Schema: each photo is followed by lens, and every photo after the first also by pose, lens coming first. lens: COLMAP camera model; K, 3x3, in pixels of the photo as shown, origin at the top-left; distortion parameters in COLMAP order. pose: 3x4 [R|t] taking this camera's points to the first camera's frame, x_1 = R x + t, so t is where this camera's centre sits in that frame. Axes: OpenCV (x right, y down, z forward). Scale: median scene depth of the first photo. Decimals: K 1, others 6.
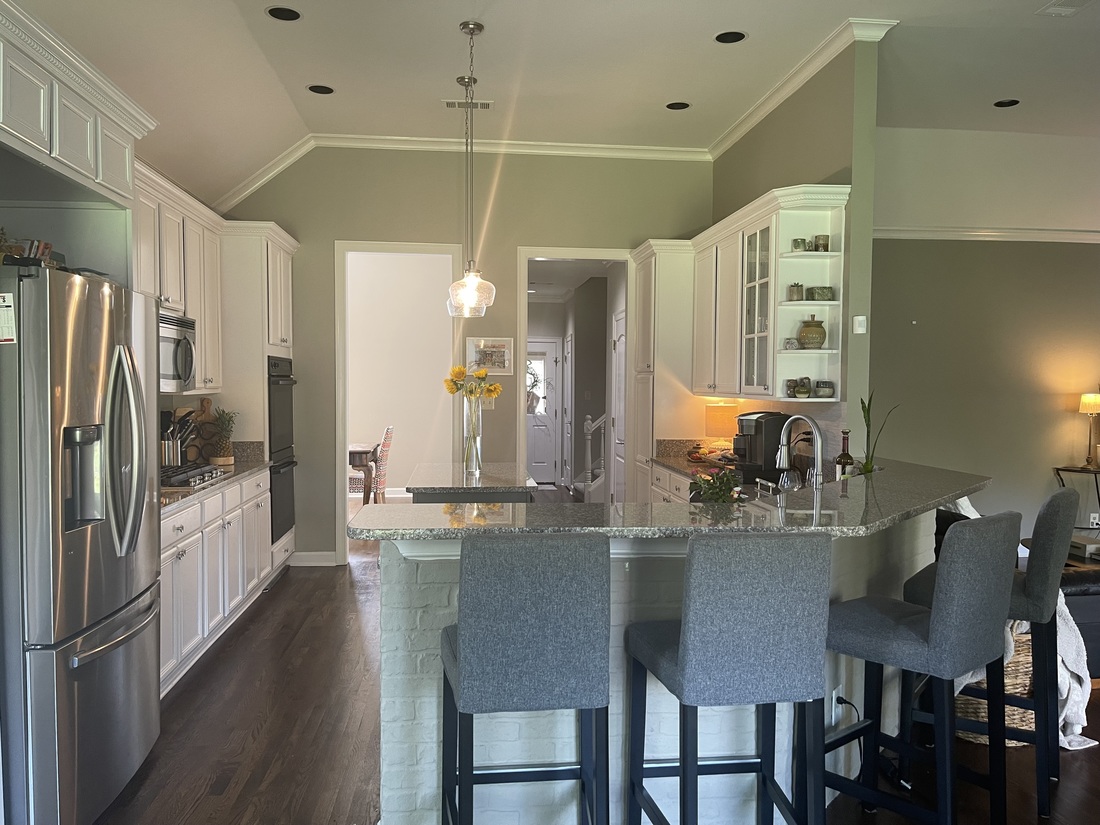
lens RADIAL K [[866.2, 0, 549.6], [0, 866.2, 412.6], [0, 0, 1]] dist [0.036556, -0.017759]
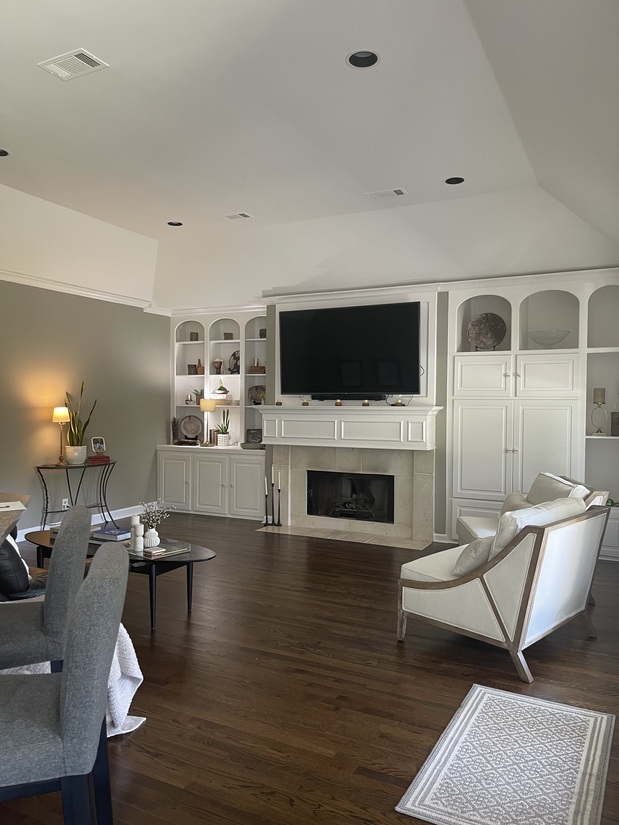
lens RADIAL K [[649.6, 0, 308.1], [0, 649.6, 418.2], [0, 0, 1]] dist [0.036556, -0.017759]
pose [[0.560557, -0.035696, 0.827346, 0.026600], [0.038939, 0.999102, 0.016723, -0.007269], [-0.827200, 0.022842, 0.561444, 0.159338]]
